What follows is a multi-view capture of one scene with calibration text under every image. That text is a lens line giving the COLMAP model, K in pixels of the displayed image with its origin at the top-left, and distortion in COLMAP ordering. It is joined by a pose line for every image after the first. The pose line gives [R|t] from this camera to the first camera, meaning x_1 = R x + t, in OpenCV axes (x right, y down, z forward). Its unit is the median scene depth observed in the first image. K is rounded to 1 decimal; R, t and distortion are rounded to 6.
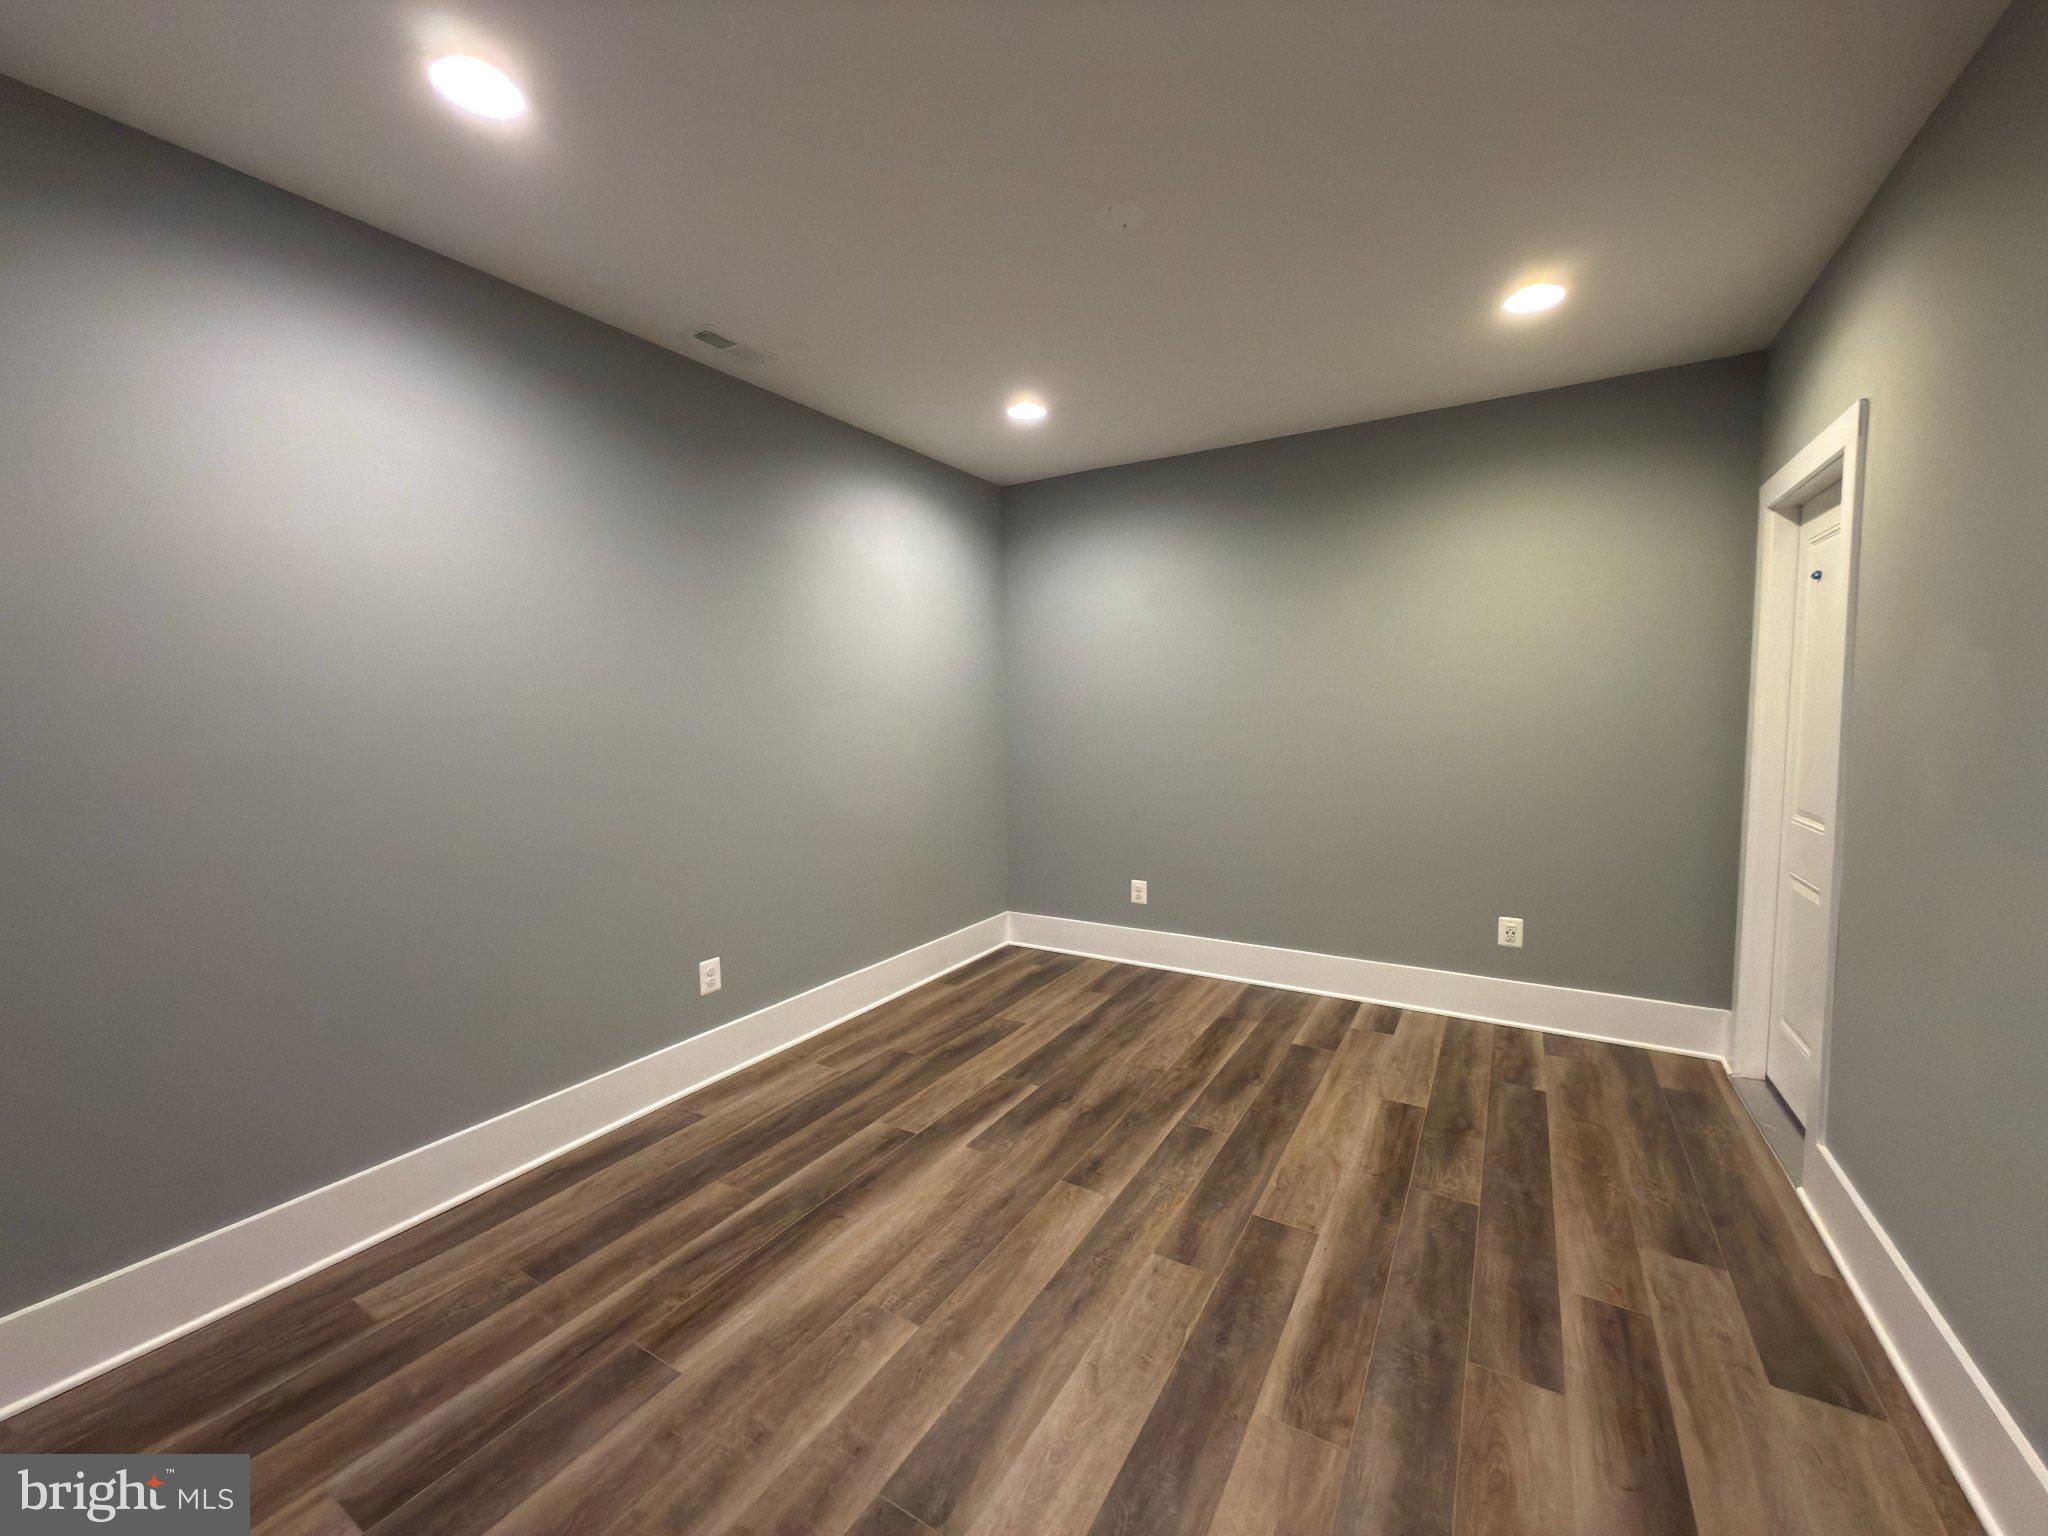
lens RADIAL K [[816.8, 0, 1025.7], [0, 816.8, 768.5], [0, 0, 1]] dist [-0.000725, -0.000077]
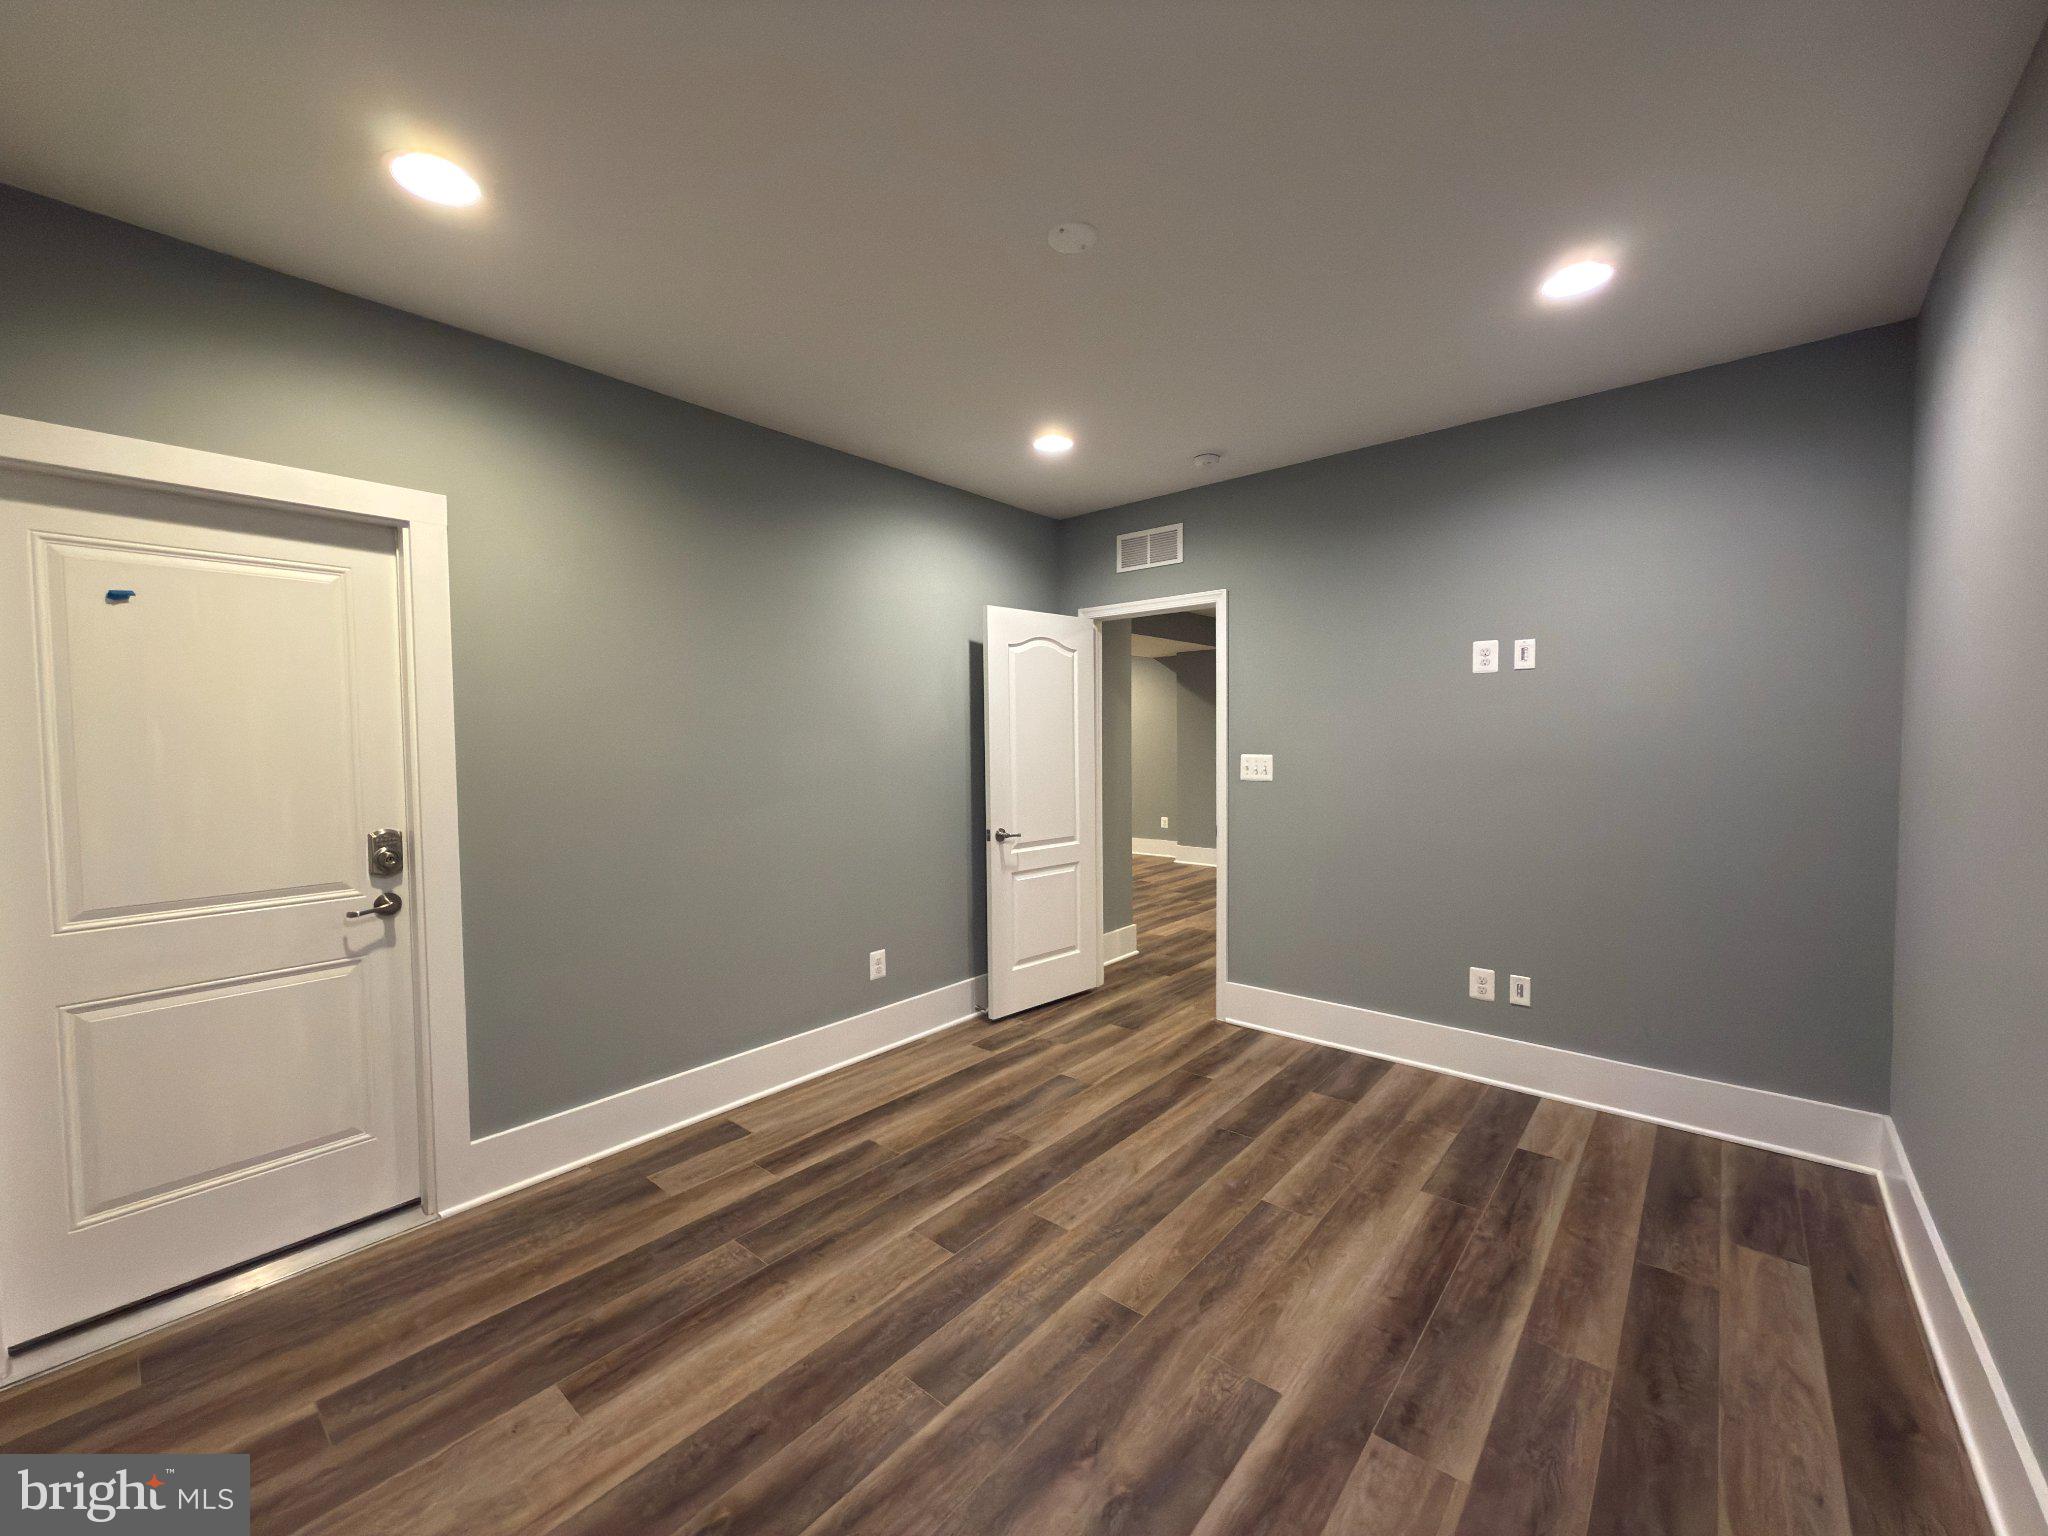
lens RADIAL K [[816.8, 0, 1025.7], [0, 816.8, 768.5], [0, 0, 1]] dist [-0.000725, -0.000077]
pose [[-0.986352, 0.018511, 0.163606, 0.017700], [0.036744, 0.993348, 0.109131, -0.154442], [-0.160497, 0.113654, -0.980471, 1.954780]]
